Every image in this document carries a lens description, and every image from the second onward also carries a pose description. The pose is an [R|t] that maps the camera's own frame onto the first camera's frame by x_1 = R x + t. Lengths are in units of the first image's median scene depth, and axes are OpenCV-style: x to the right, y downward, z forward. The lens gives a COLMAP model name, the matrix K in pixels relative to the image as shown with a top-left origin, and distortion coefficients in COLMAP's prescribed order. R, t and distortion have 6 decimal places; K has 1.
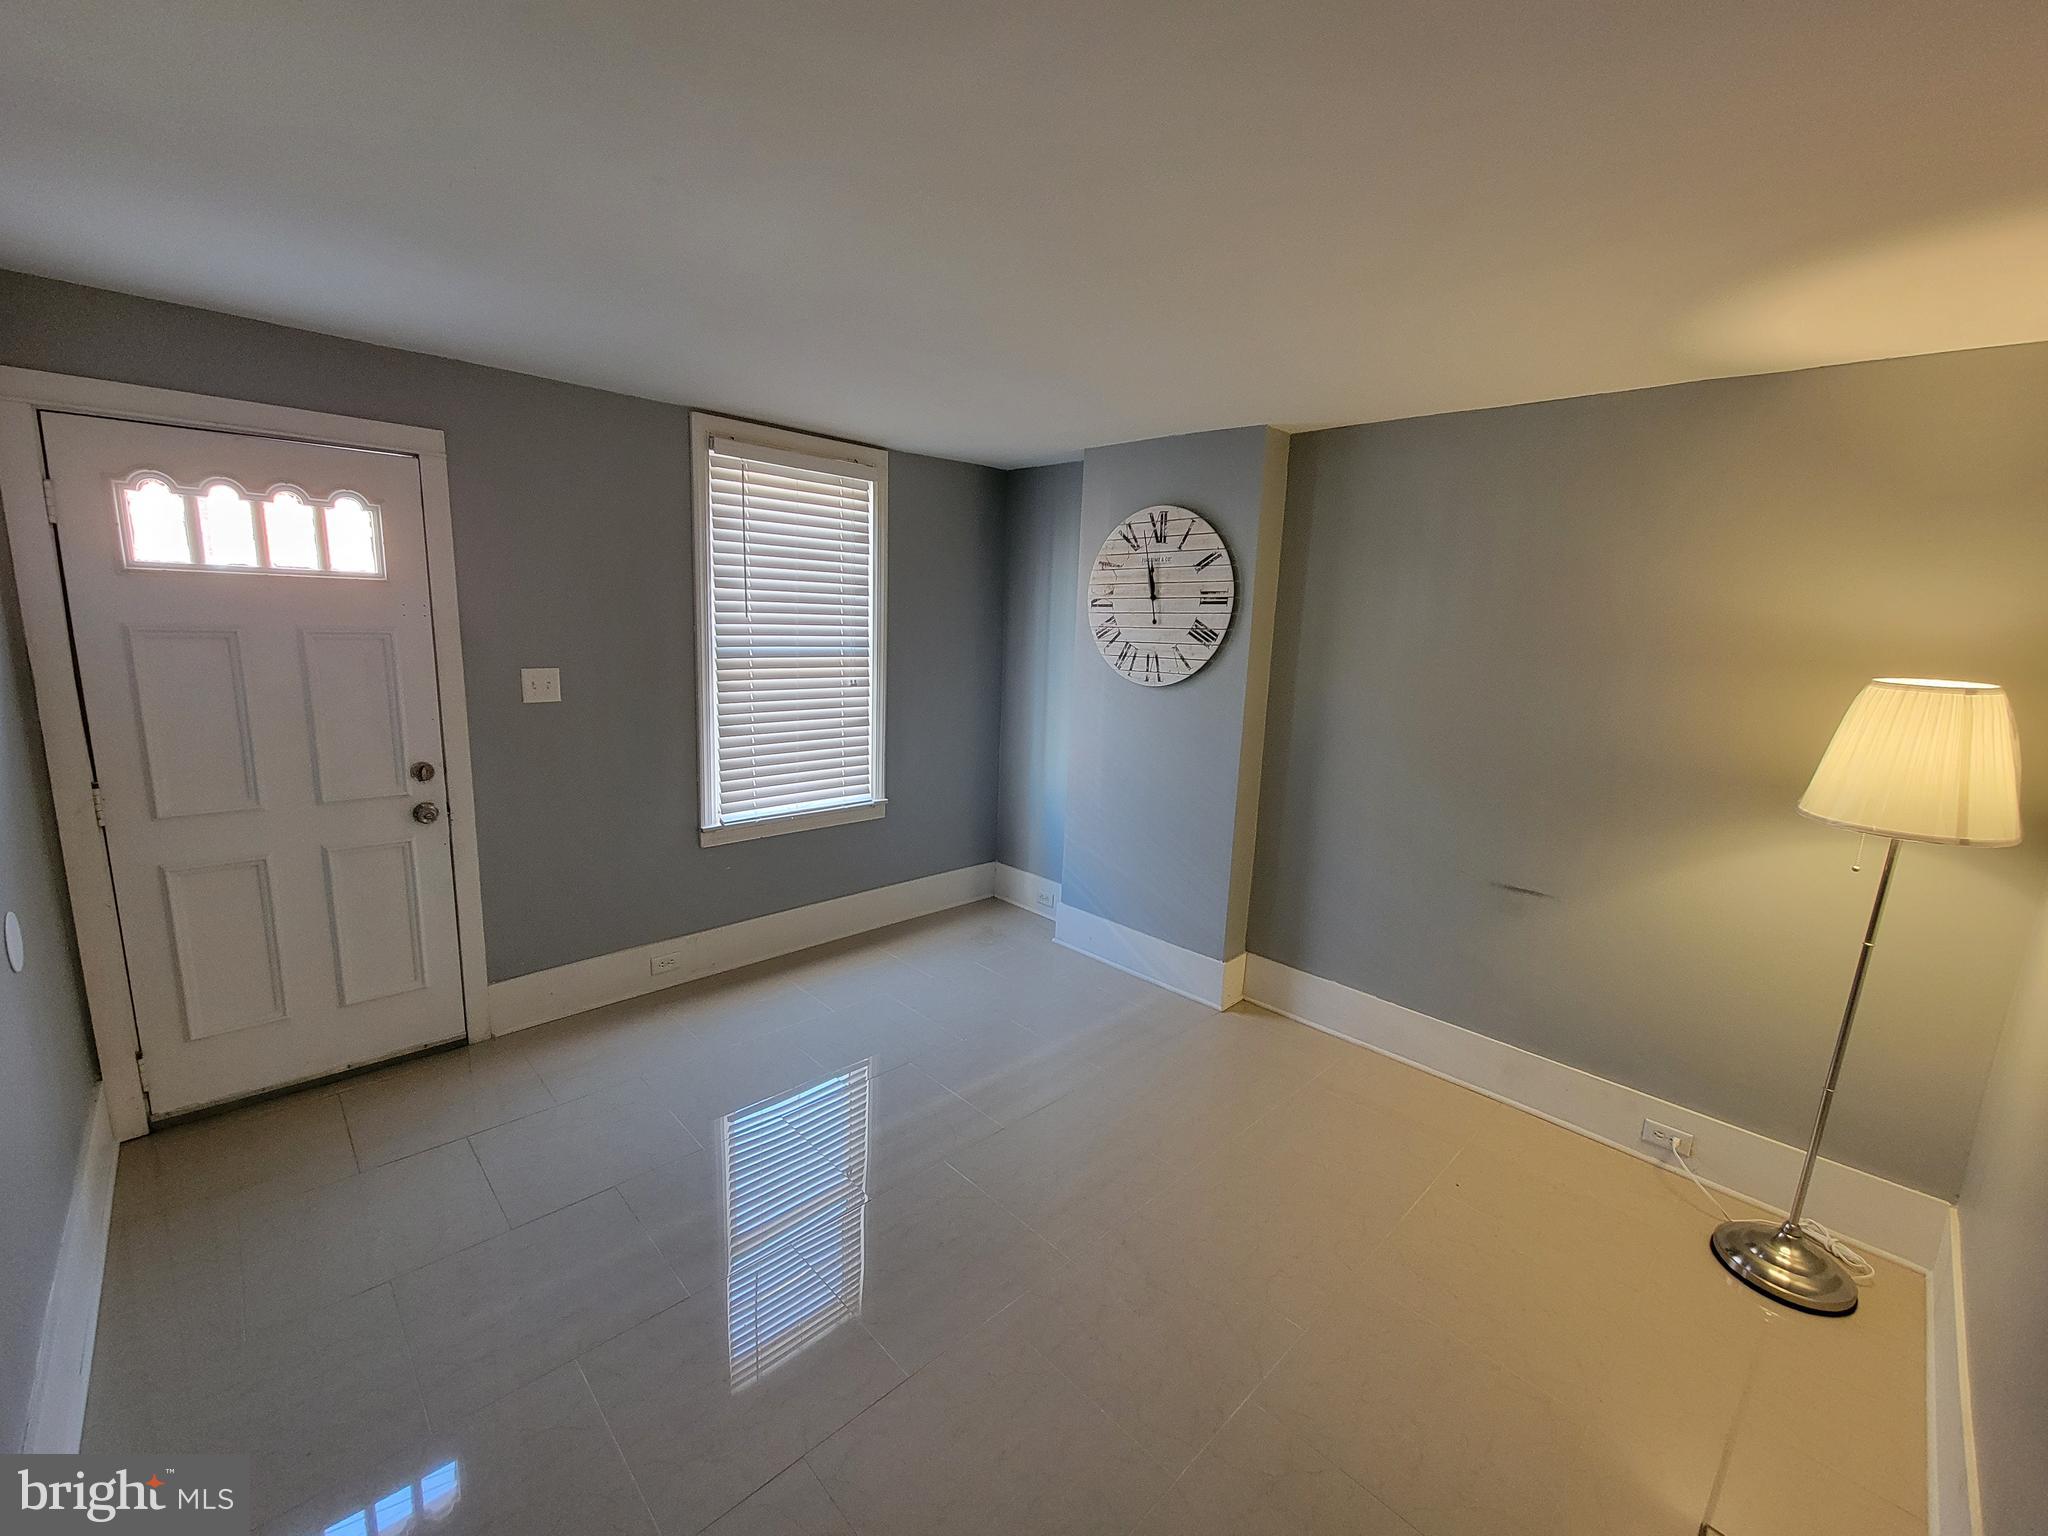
lens RADIAL K [[833.0, 0, 1010.3], [0, 833.0, 768.4], [0, 0, 1]] dist [0.005352, -0.004376]
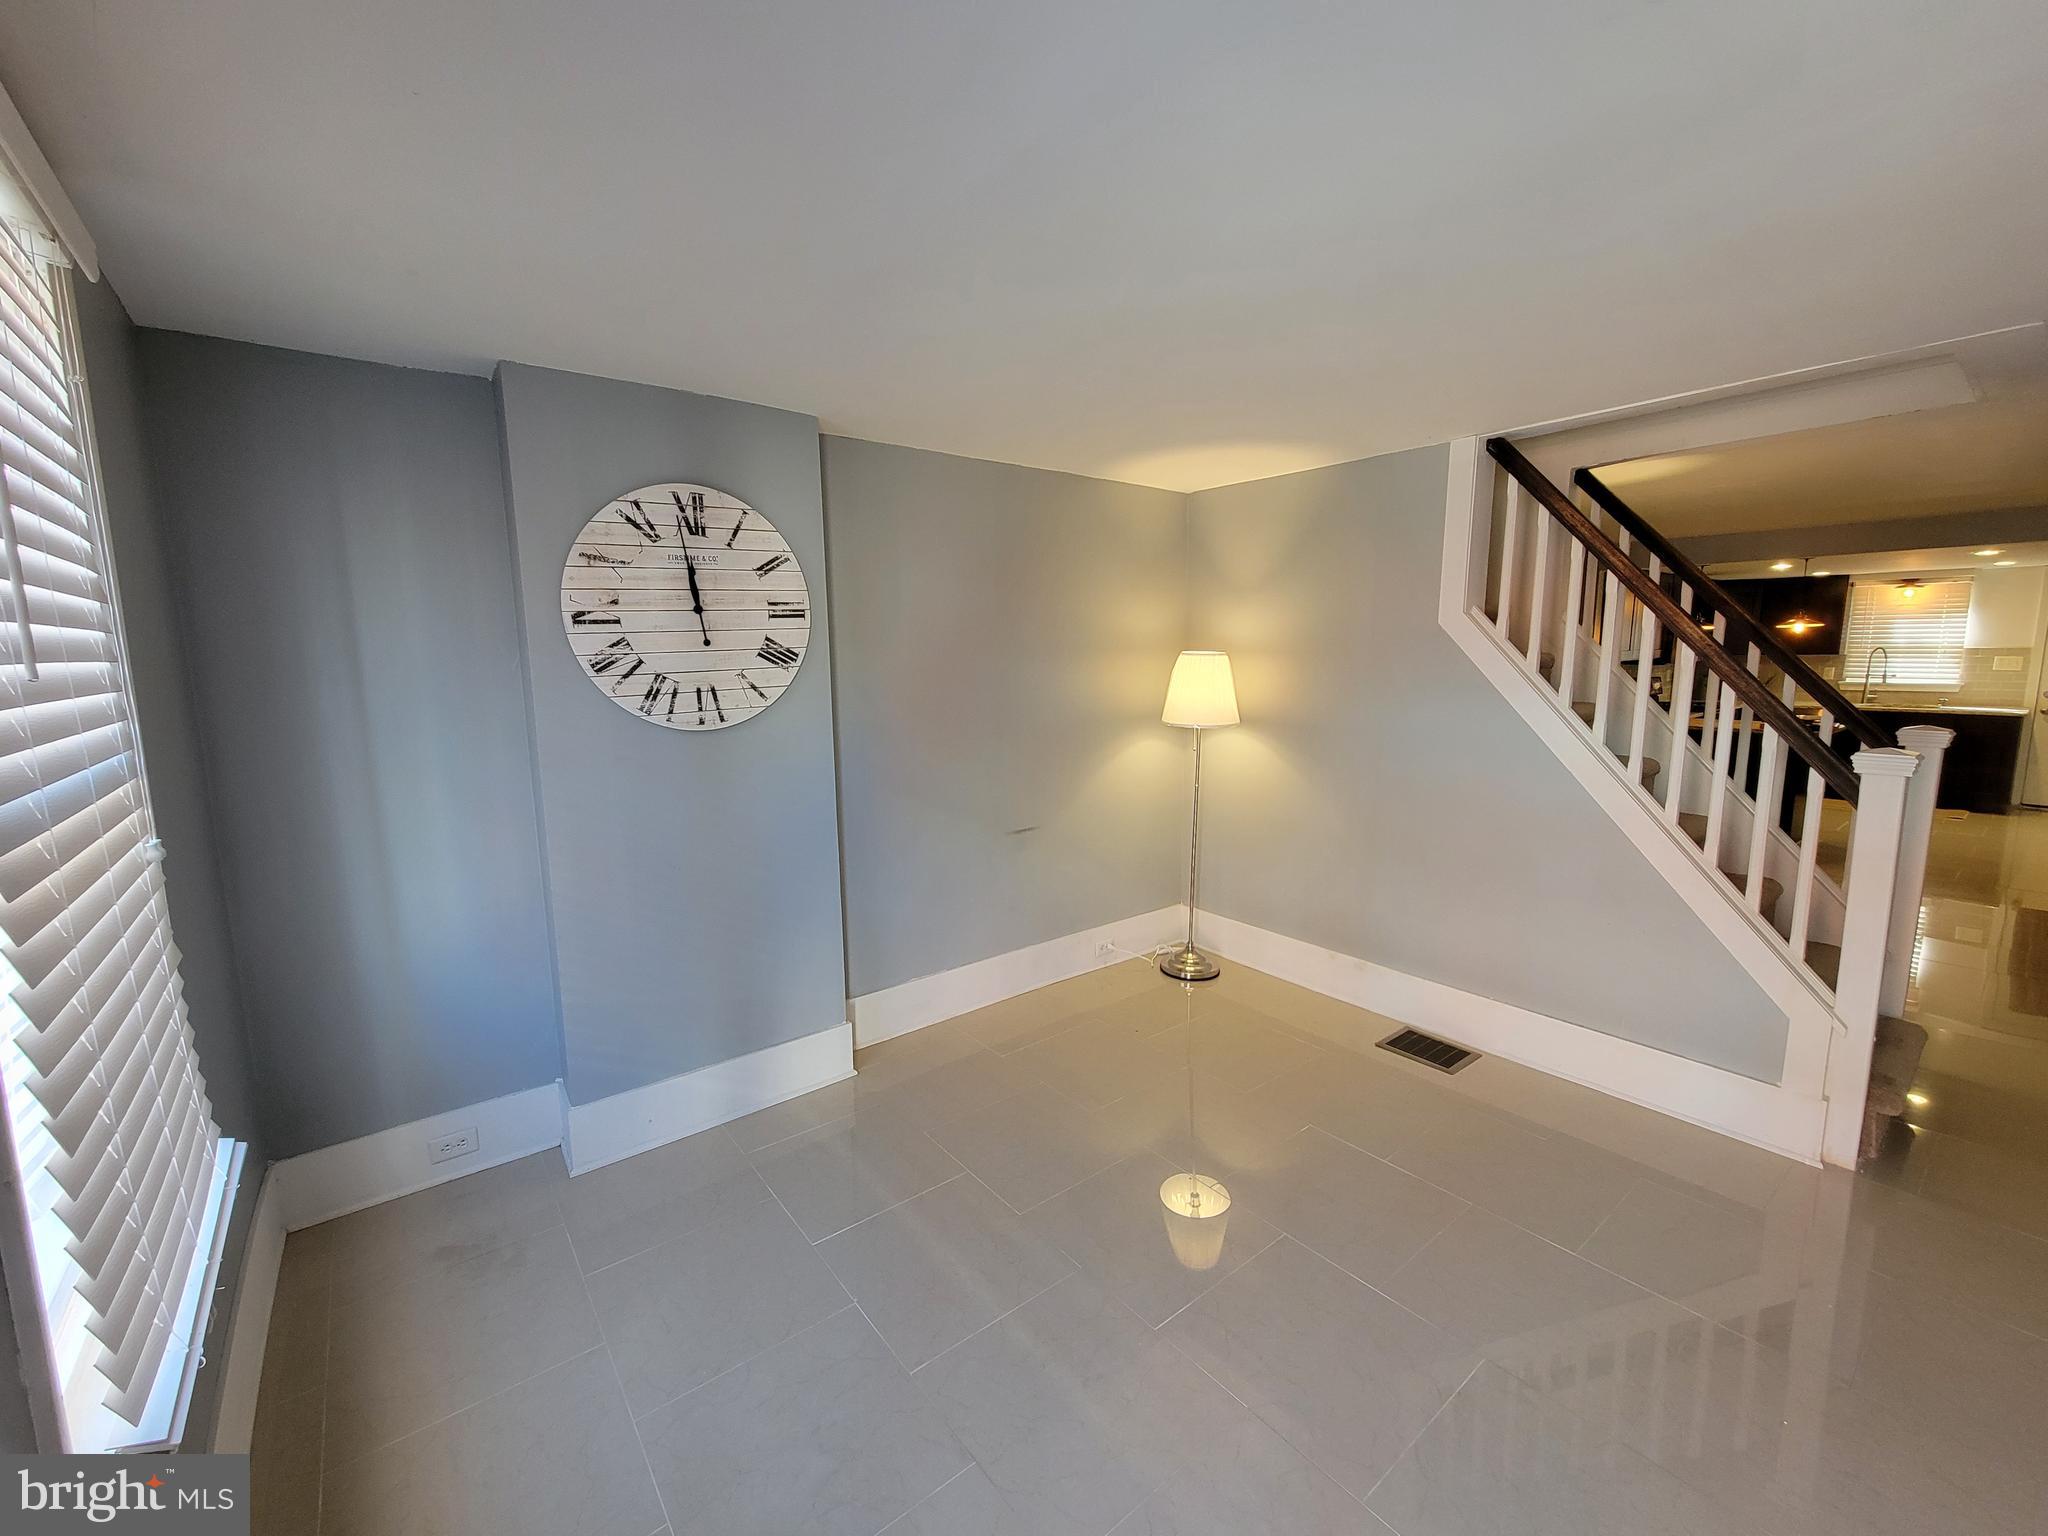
lens RADIAL K [[833.0, 0, 1010.3], [0, 833.0, 768.4], [0, 0, 1]] dist [0.005352, -0.004376]
pose [[0.097322, -0.185441, 0.977824, -0.562761], [0.198465, 0.966372, 0.163516, -0.141156], [-0.975264, 0.178151, 0.130853, 0.688403]]
